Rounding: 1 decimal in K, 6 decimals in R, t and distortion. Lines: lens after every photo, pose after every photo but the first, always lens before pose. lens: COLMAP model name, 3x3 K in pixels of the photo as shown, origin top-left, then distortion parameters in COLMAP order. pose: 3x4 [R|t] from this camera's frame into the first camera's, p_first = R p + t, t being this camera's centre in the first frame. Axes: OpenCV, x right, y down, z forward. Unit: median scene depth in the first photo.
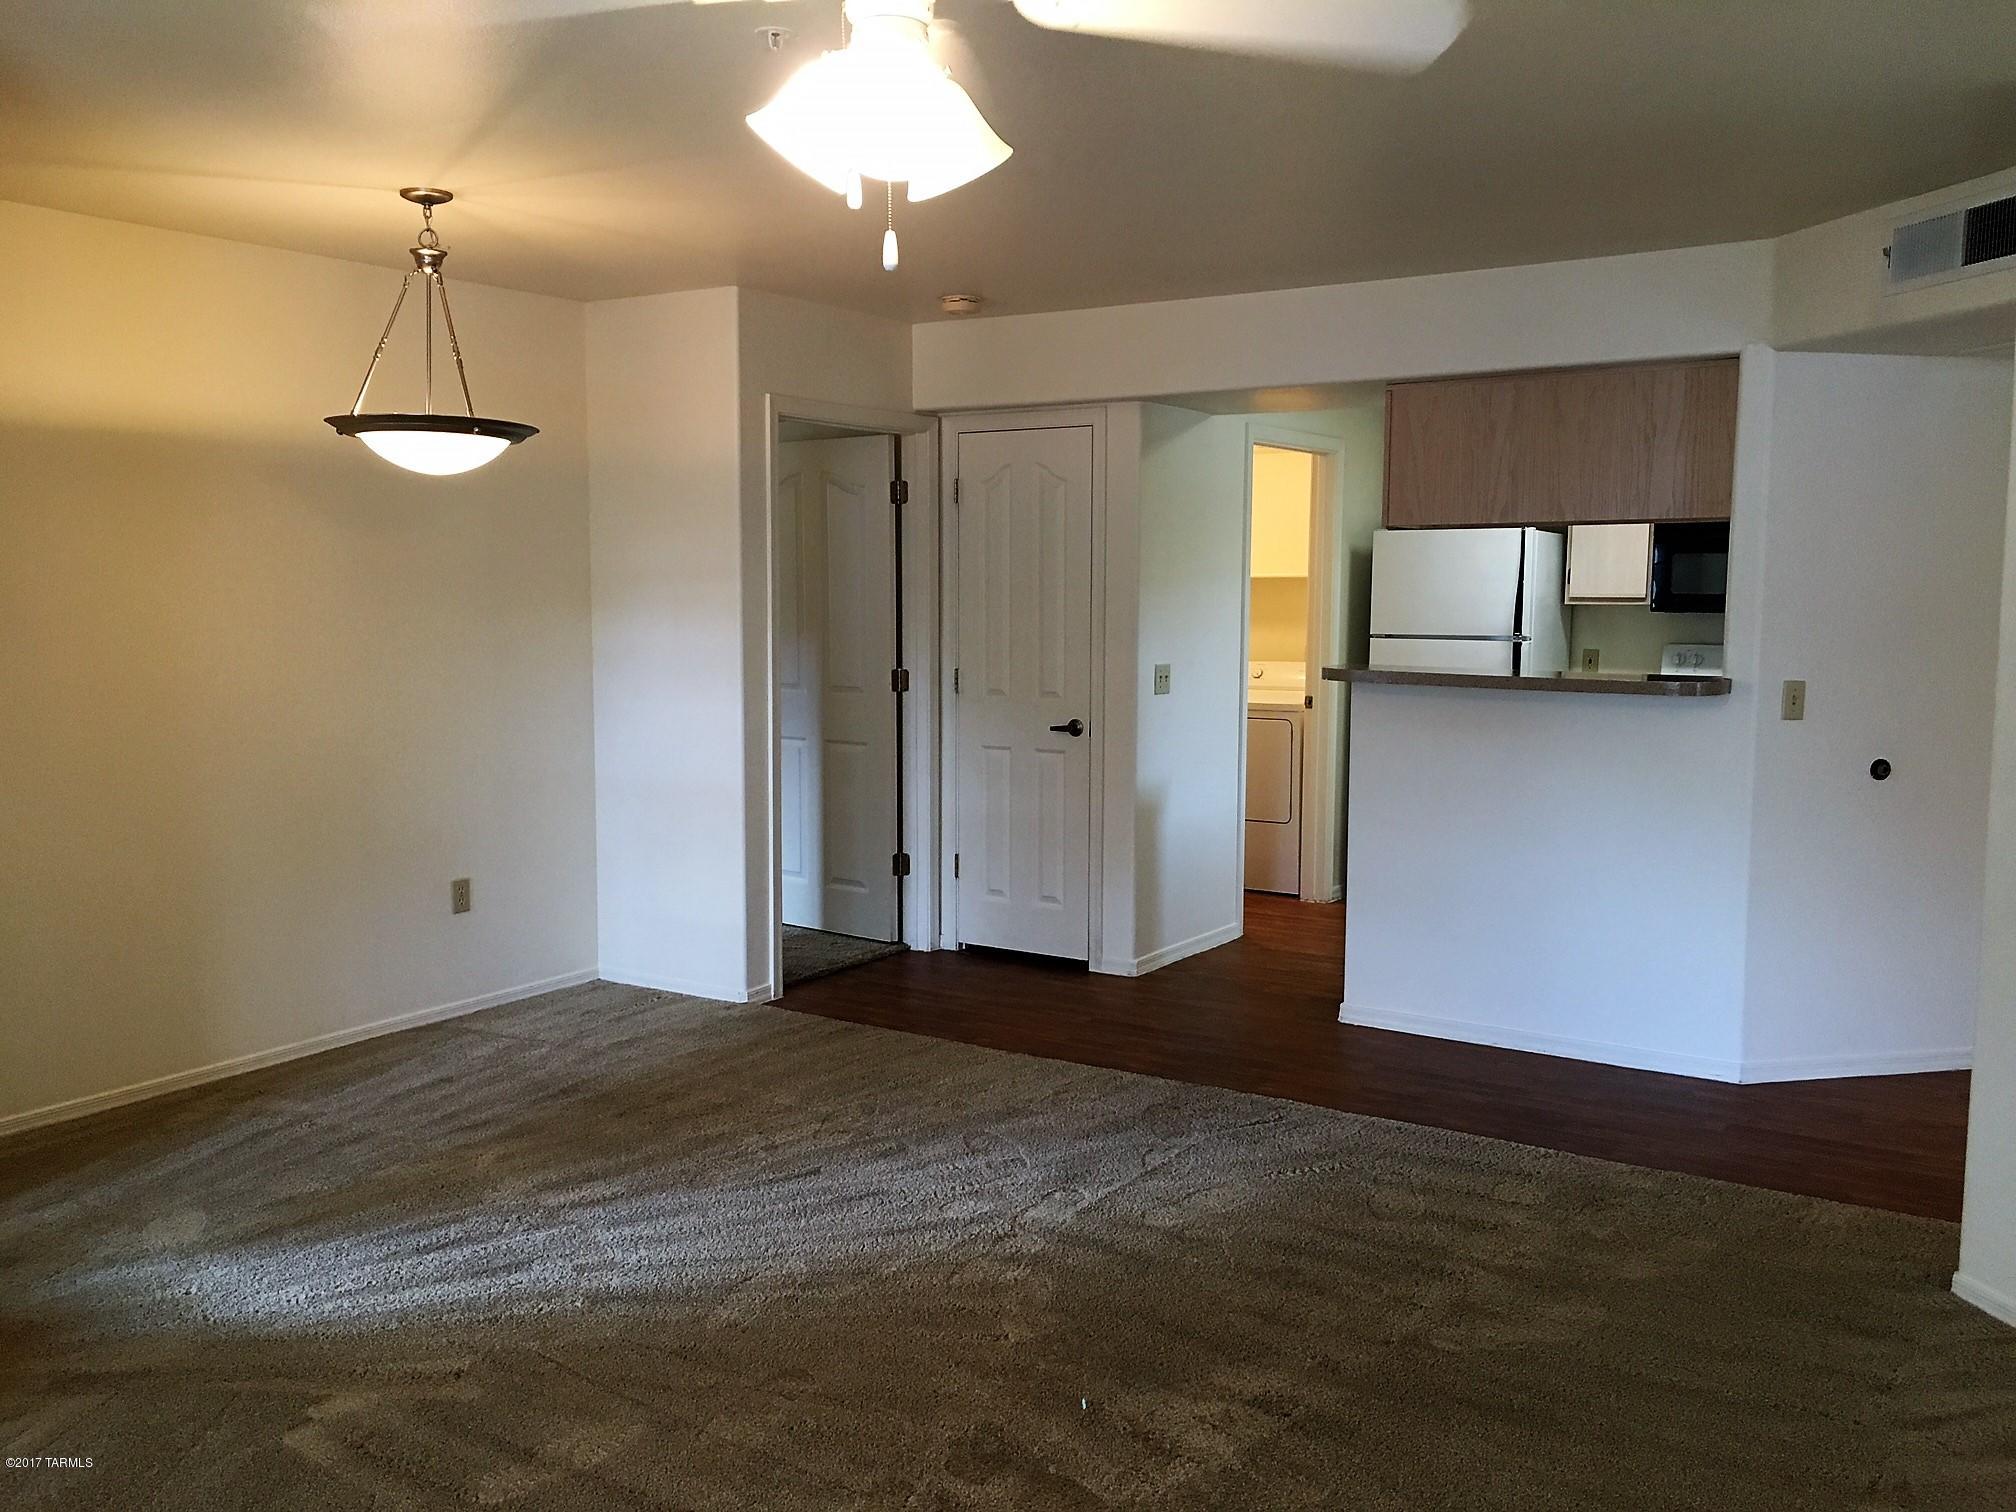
lens RADIAL K [[1709.5, 0, 1010.3], [0, 1709.5, 760.4], [0, 0, 1]] dist [0.086599, -0.128365]
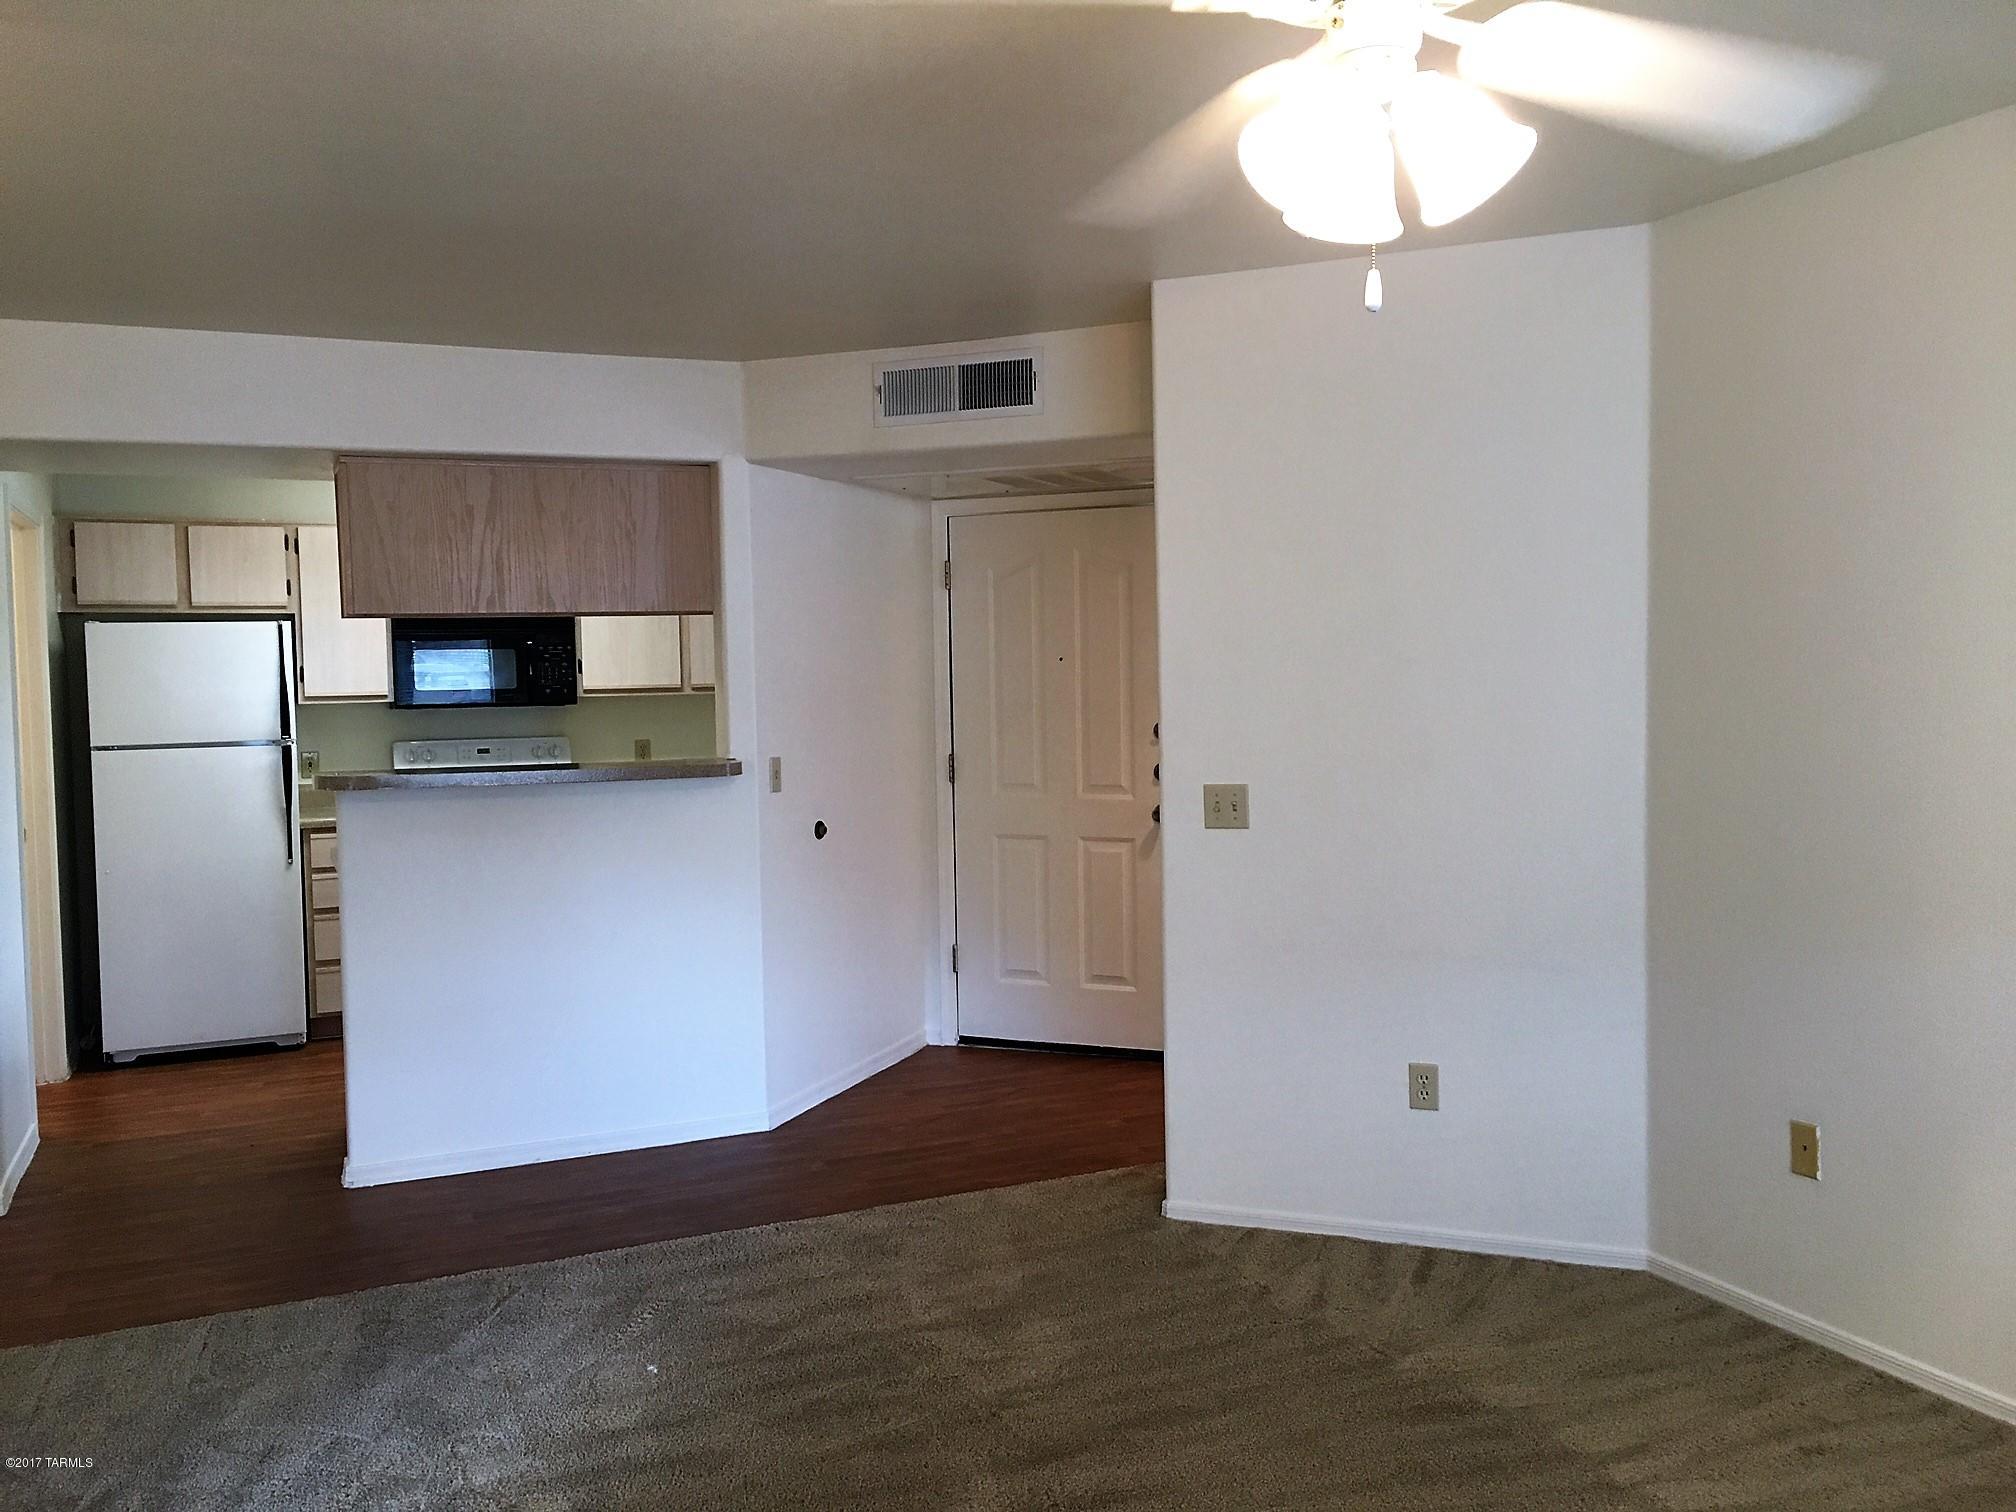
lens RADIAL K [[1709.5, 0, 1010.3], [0, 1709.5, 760.4], [0, 0, 1]] dist [0.086599, -0.128365]
pose [[0.542864, -0.058239, 0.837799, -0.344340], [0.109689, 0.993964, -0.001980, -0.022397], [-0.832627, 0.092972, 0.545975, 0.236080]]
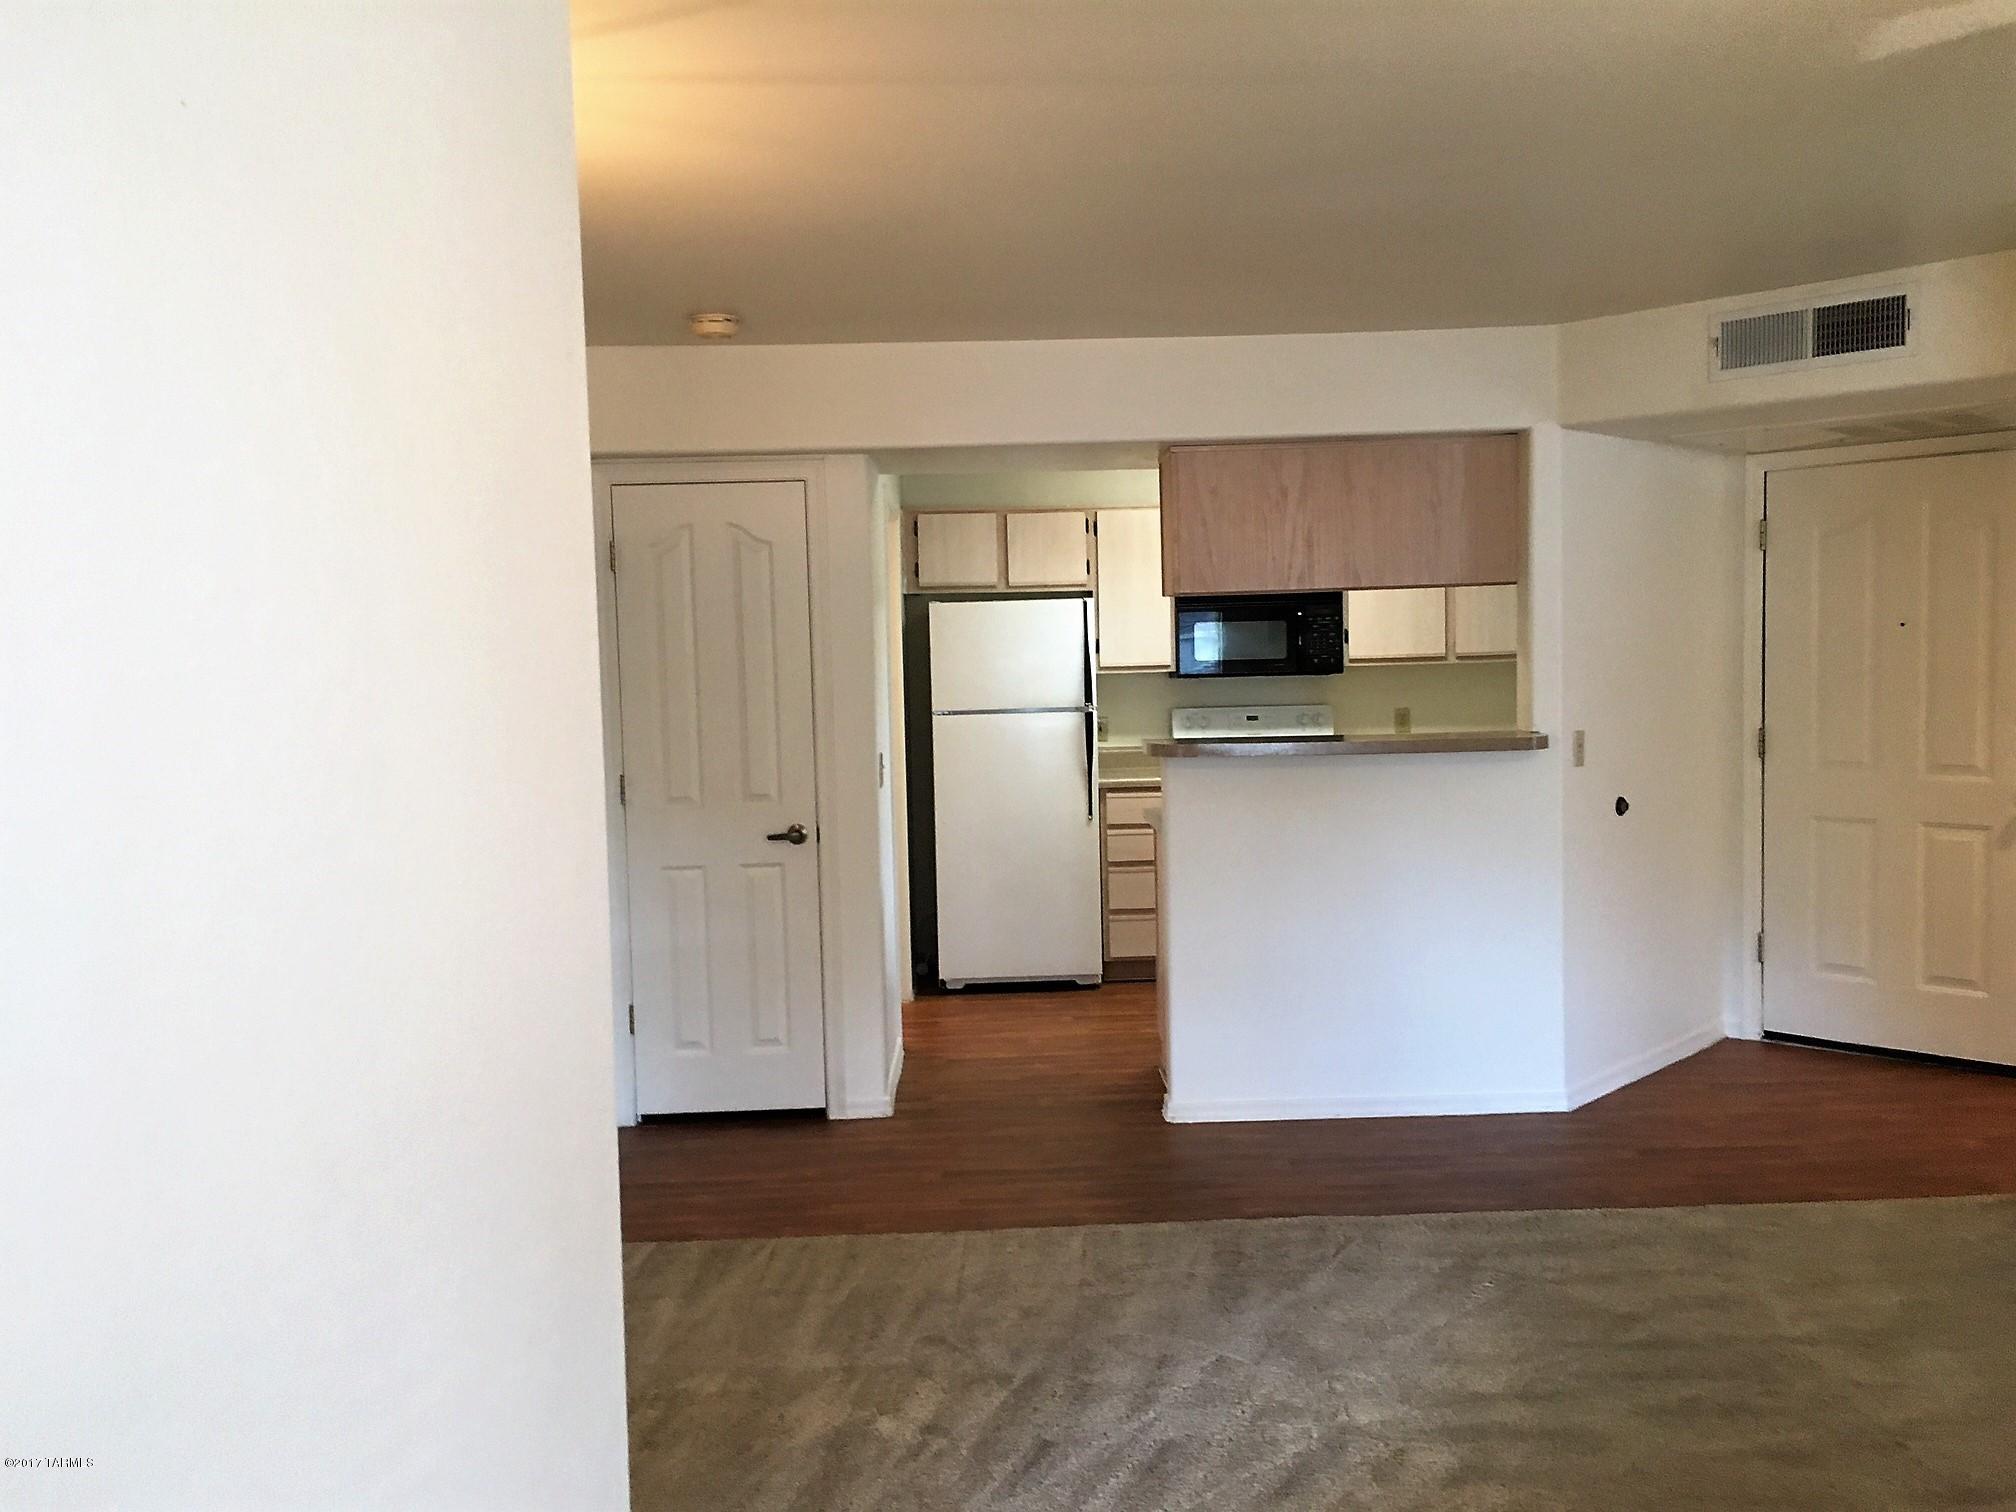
lens RADIAL K [[1709.5, 0, 1010.3], [0, 1709.5, 760.4], [0, 0, 1]] dist [0.086599, -0.128365]
pose [[0.822079, -0.062351, 0.565949, -0.398503], [0.088602, 0.995886, -0.018984, -0.033900], [-0.562437, 0.065751, 0.824222, 0.271879]]
